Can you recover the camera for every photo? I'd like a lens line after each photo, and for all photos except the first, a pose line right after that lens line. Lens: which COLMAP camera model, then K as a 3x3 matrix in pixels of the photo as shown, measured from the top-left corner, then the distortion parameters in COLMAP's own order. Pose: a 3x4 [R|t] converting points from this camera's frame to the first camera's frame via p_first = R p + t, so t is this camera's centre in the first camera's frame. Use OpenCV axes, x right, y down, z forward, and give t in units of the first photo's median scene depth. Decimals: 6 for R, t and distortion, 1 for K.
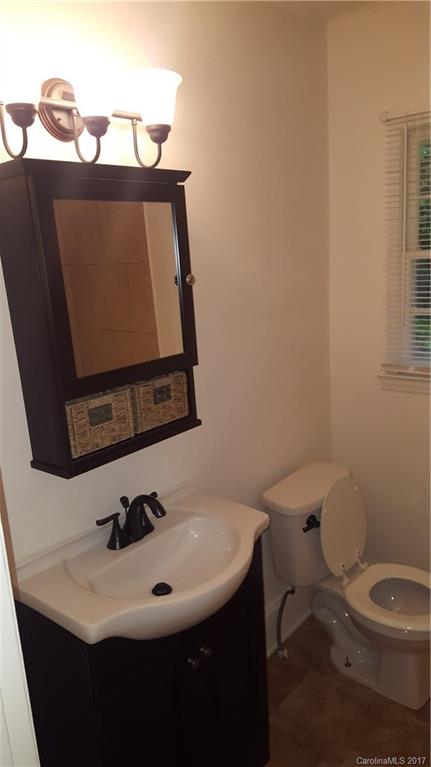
lens RADIAL K [[581.4, 0, 215.5], [0, 581.4, 383.5], [0, 0, 1]] dist [0.146552, -0.225828]
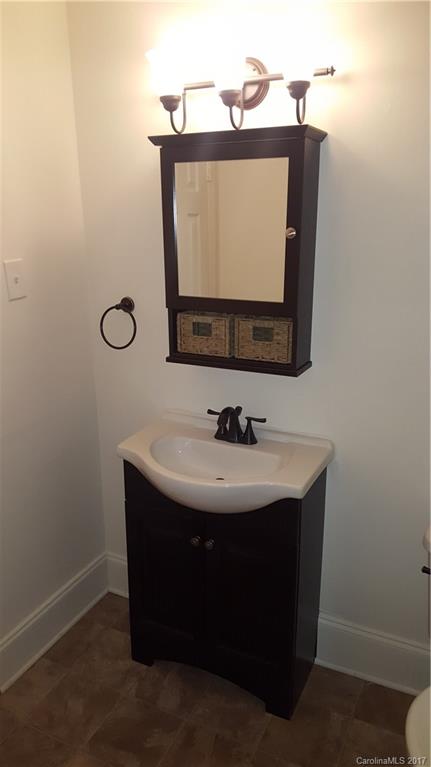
lens RADIAL K [[562.6, 0, 228.0], [0, 562.6, 381.8], [0, 0, 1]] dist [0.132222, -0.169966]
pose [[0.246582, 0.323913, -0.913388, 0.978301], [-0.235819, 0.934216, 0.267636, -0.182562], [0.939993, 0.149400, 0.306746, 0.653051]]
